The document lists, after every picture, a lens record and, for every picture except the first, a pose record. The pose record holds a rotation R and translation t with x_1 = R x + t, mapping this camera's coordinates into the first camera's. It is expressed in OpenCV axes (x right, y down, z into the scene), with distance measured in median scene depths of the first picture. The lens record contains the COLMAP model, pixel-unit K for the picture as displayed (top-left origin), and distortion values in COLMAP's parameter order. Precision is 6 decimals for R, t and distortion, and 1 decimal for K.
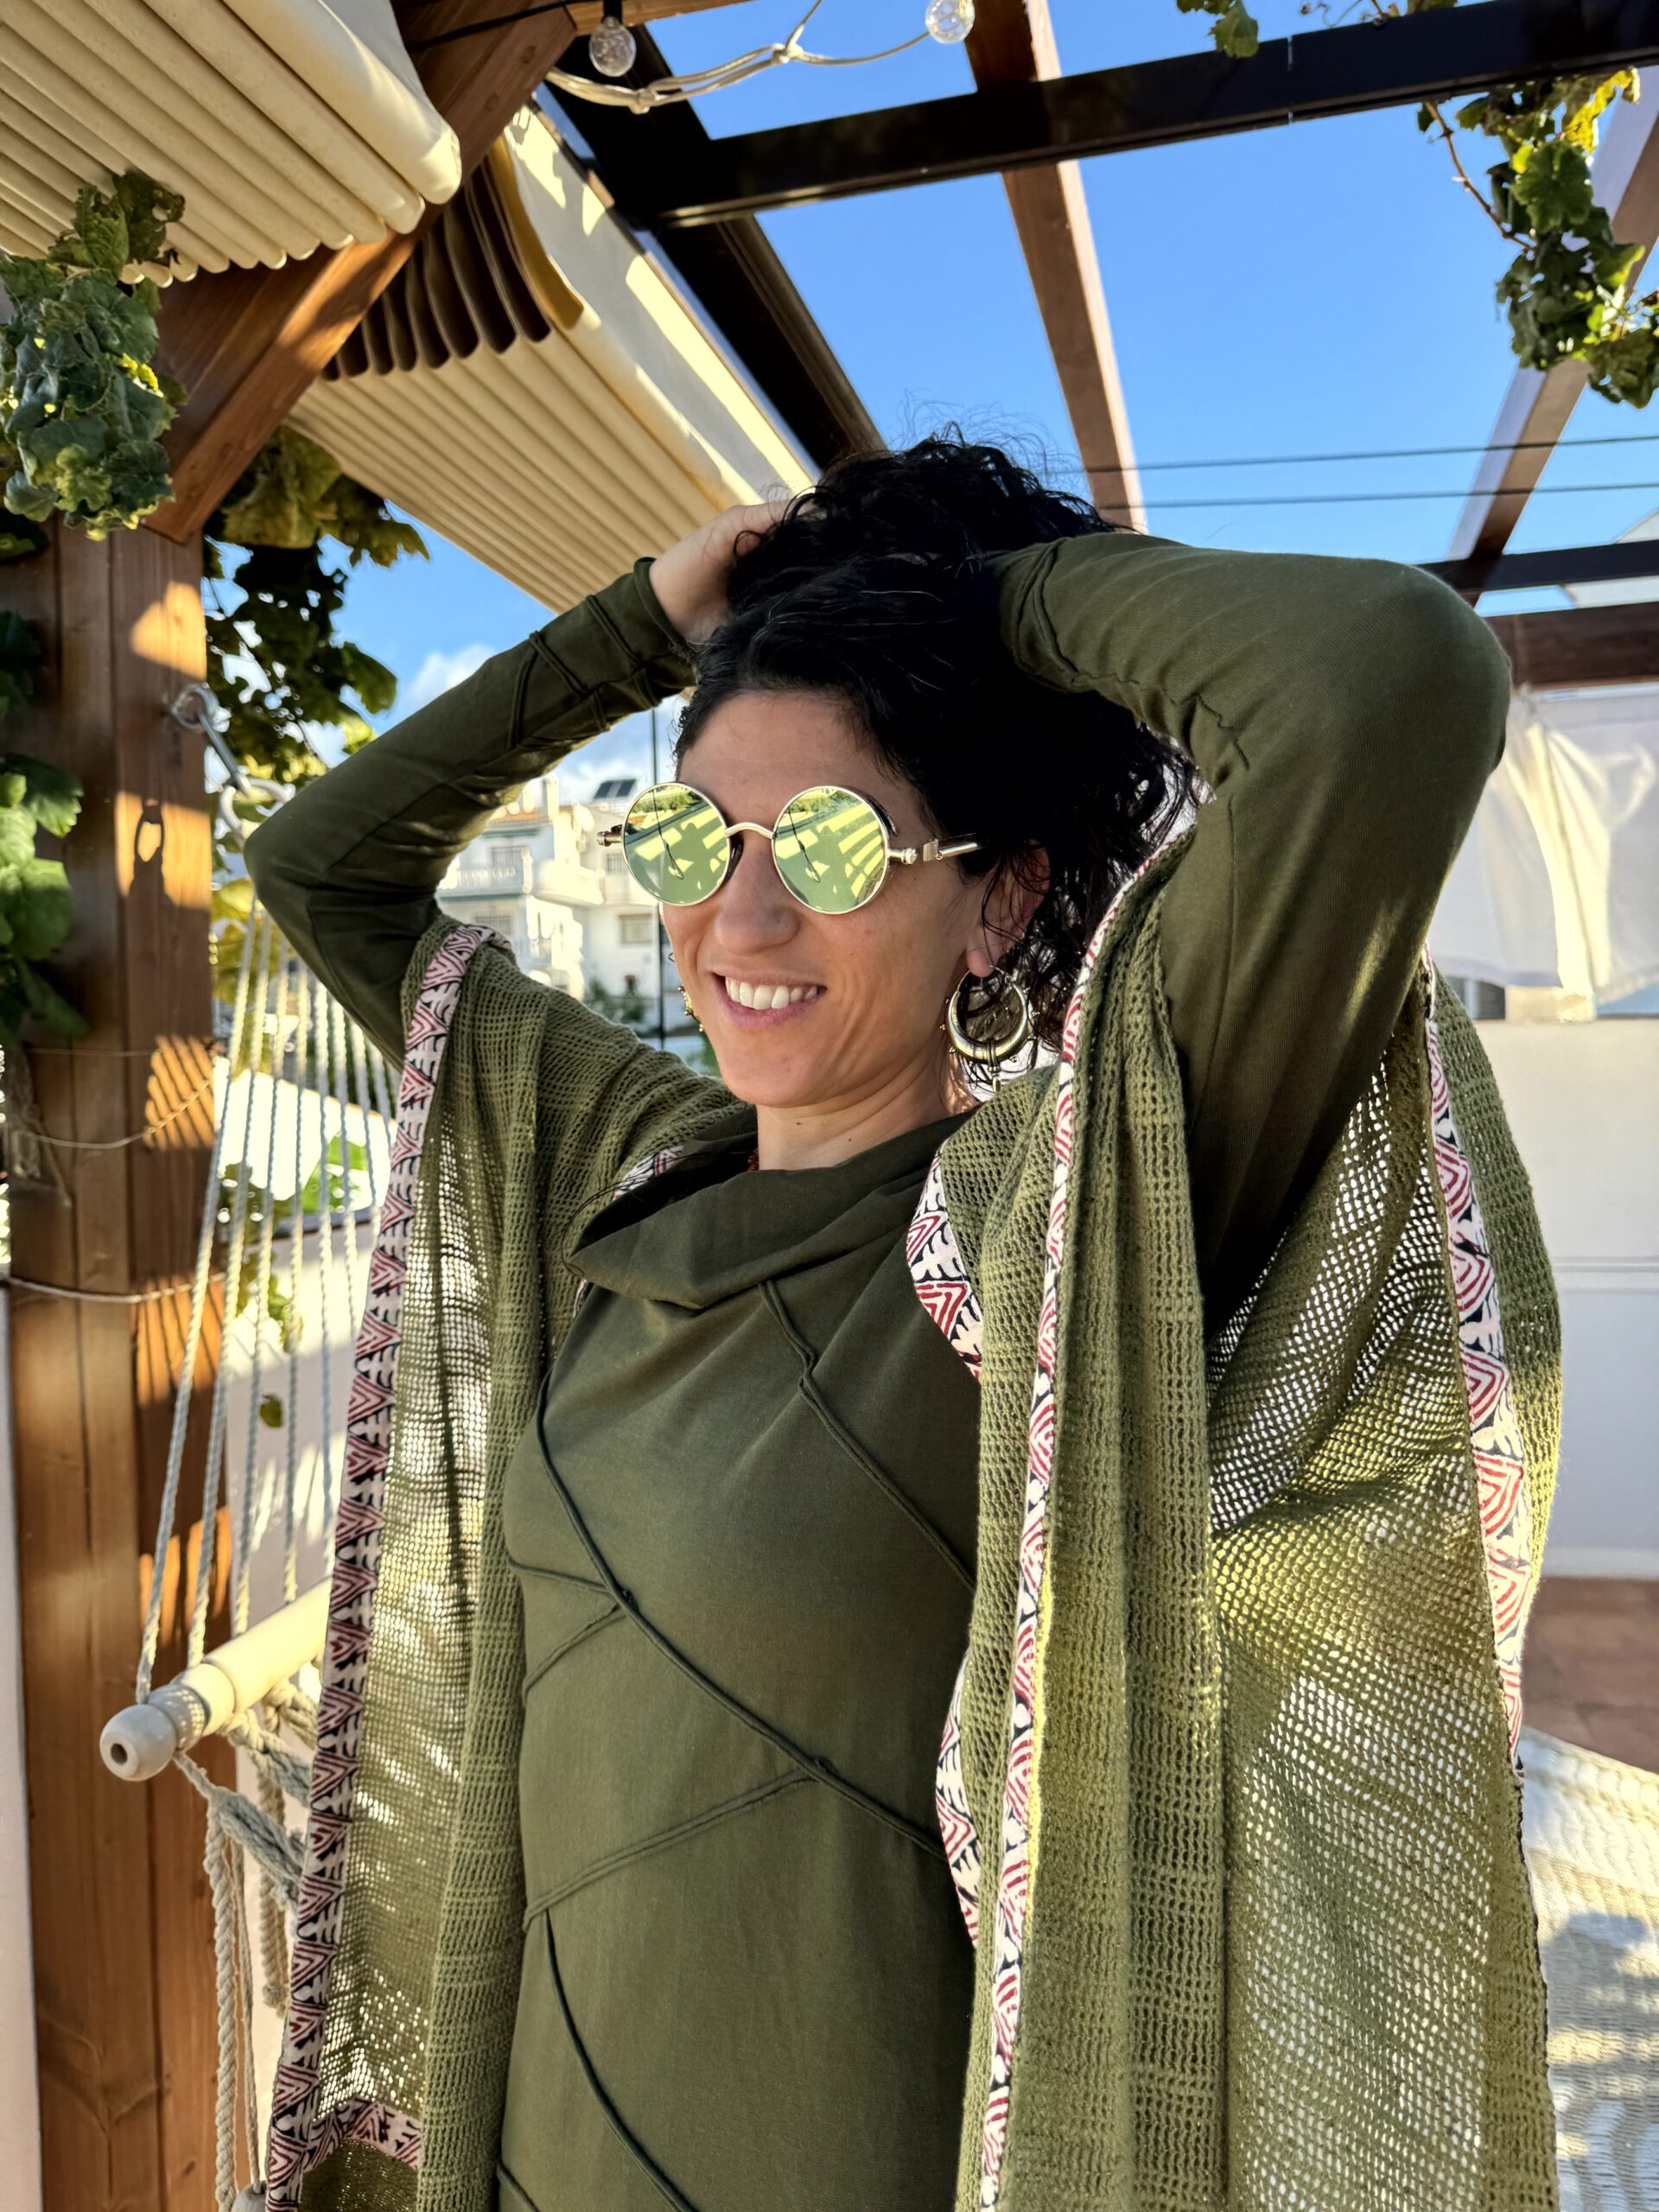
lens RADIAL K [[1601.9, 0, 829.5], [0, 1601.9, 1106.0], [0, 0, 1]] dist [-0.053466, 0.031116]
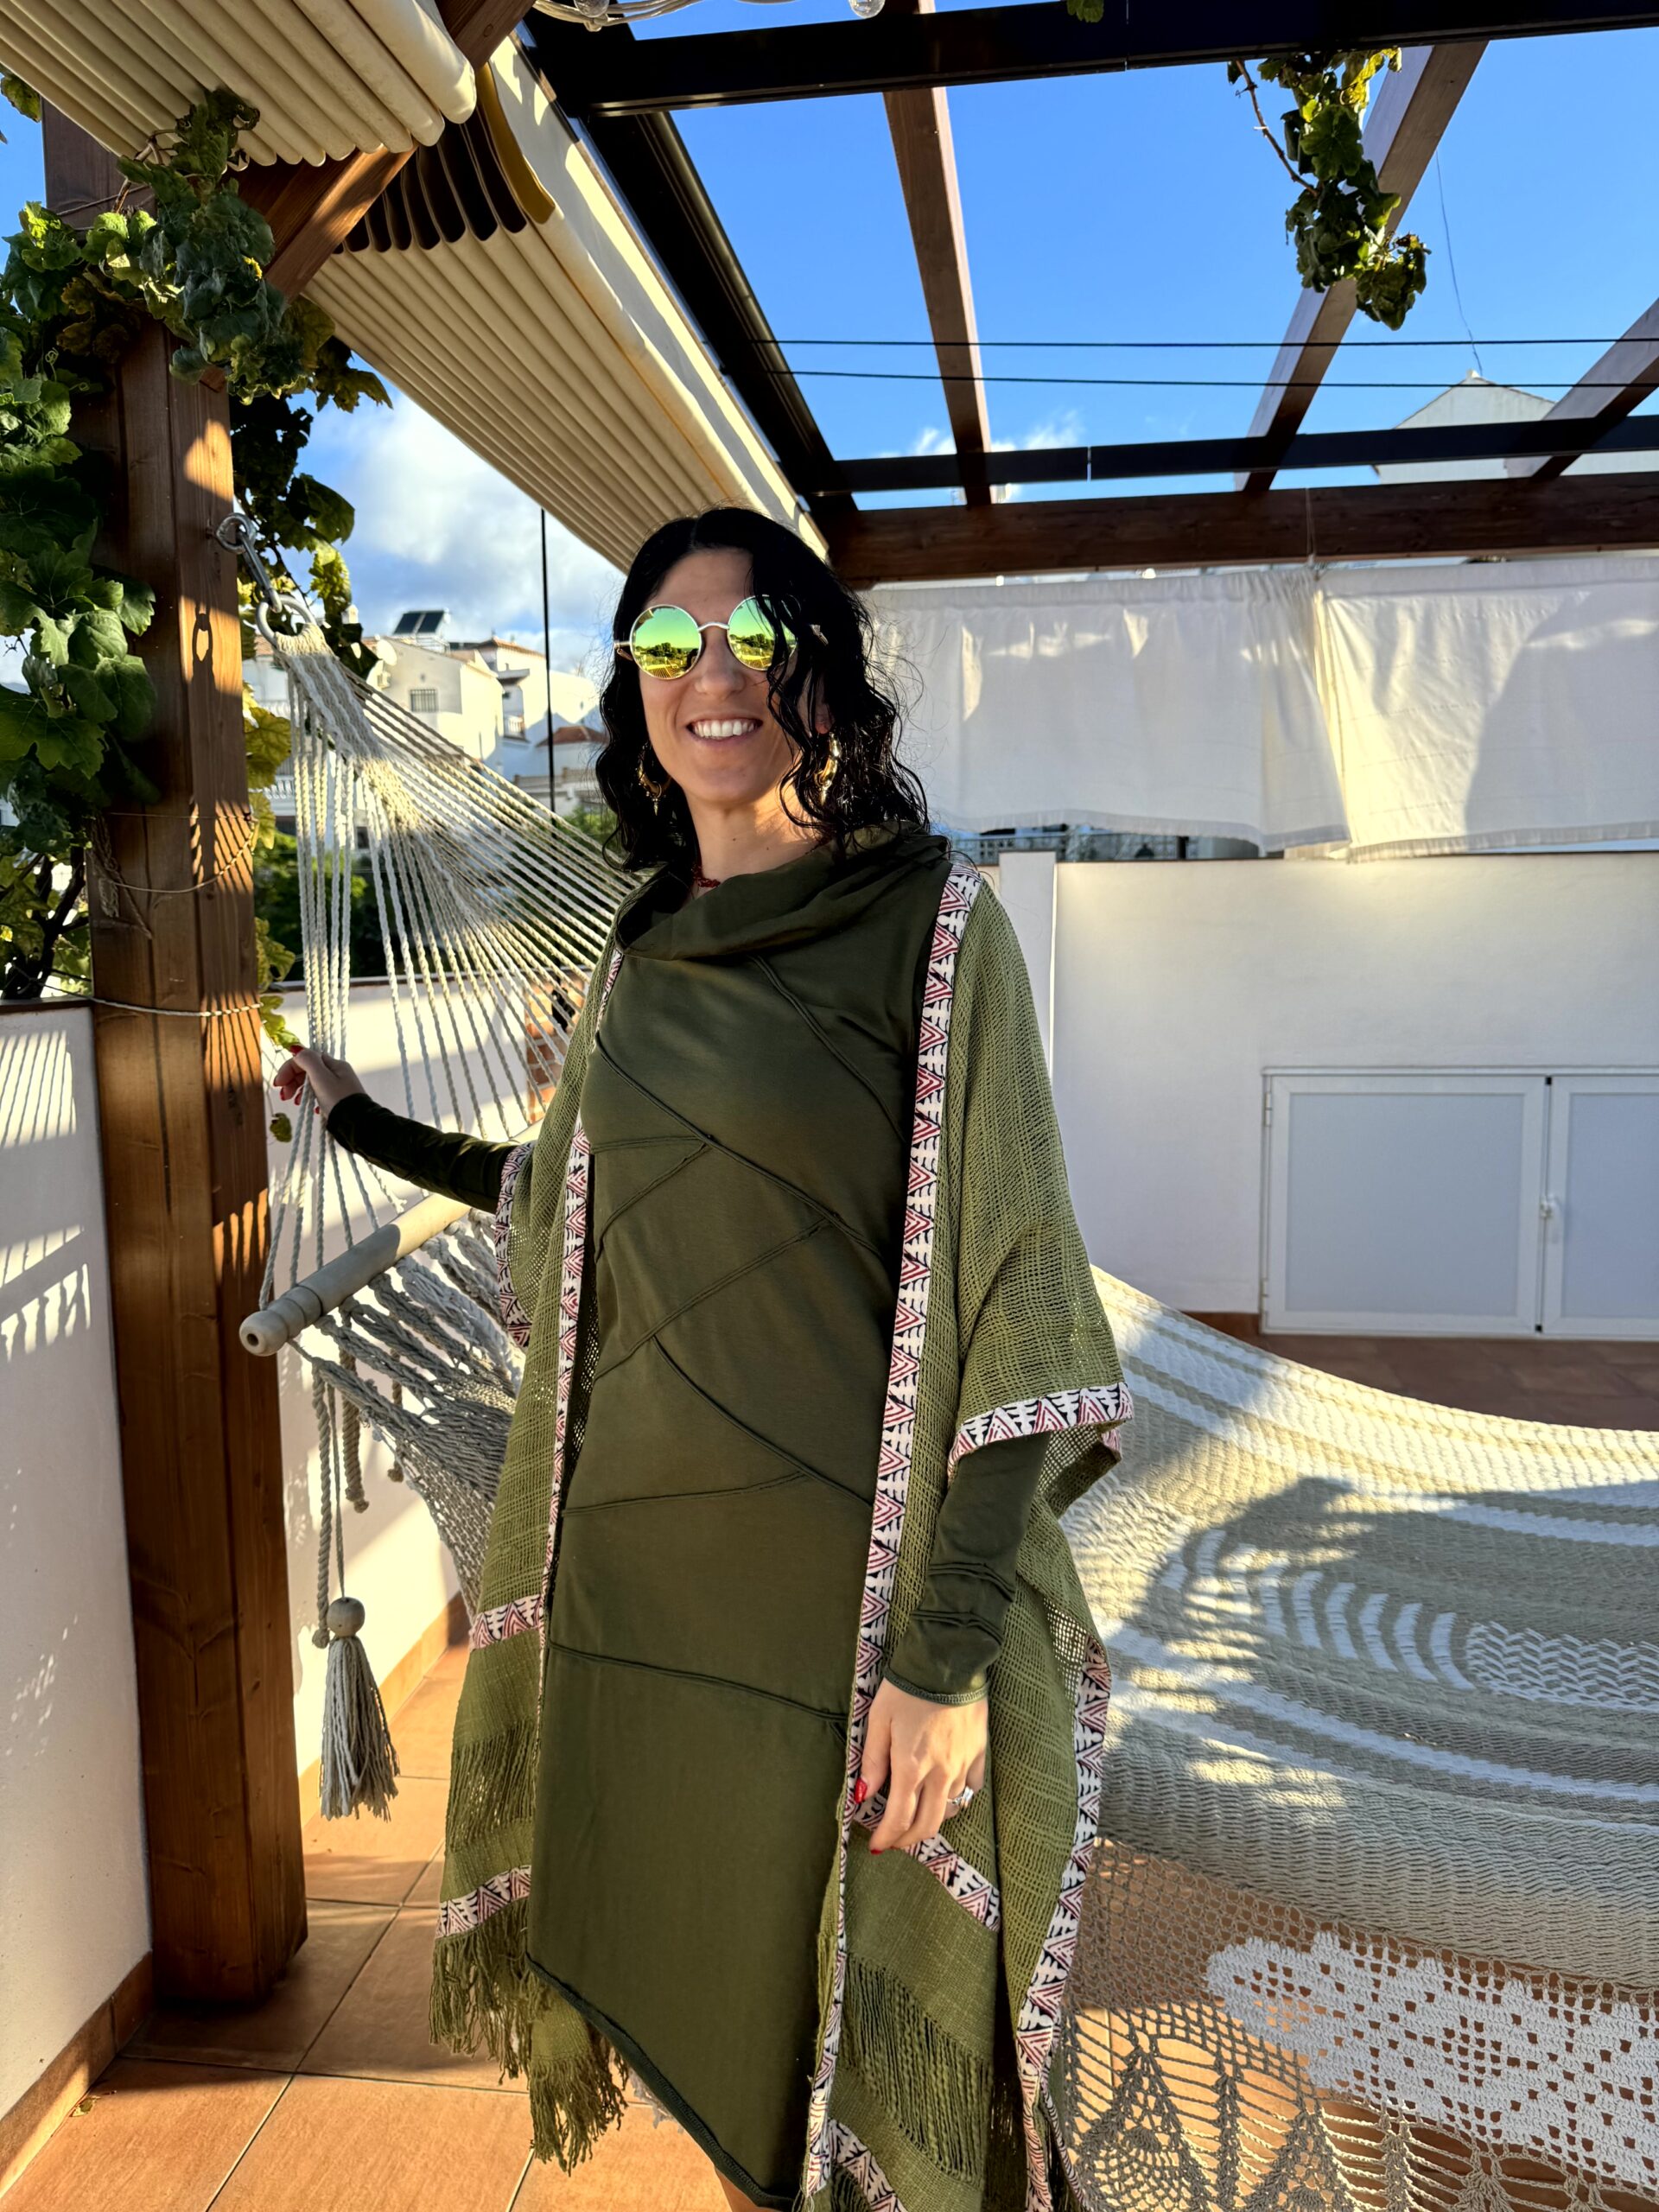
lens RADIAL K [[1585.9, 0, 834.8], [0, 1585.9, 1126.8], [0, 0, 1]] dist [-0.020170, -0.001320]
pose [[0.992085, 0.001298, 0.125560, -0.074639], [-0.014538, 0.994410, 0.104586, 0.054746], [-0.124723, -0.105583, 0.986558, -0.237414]]
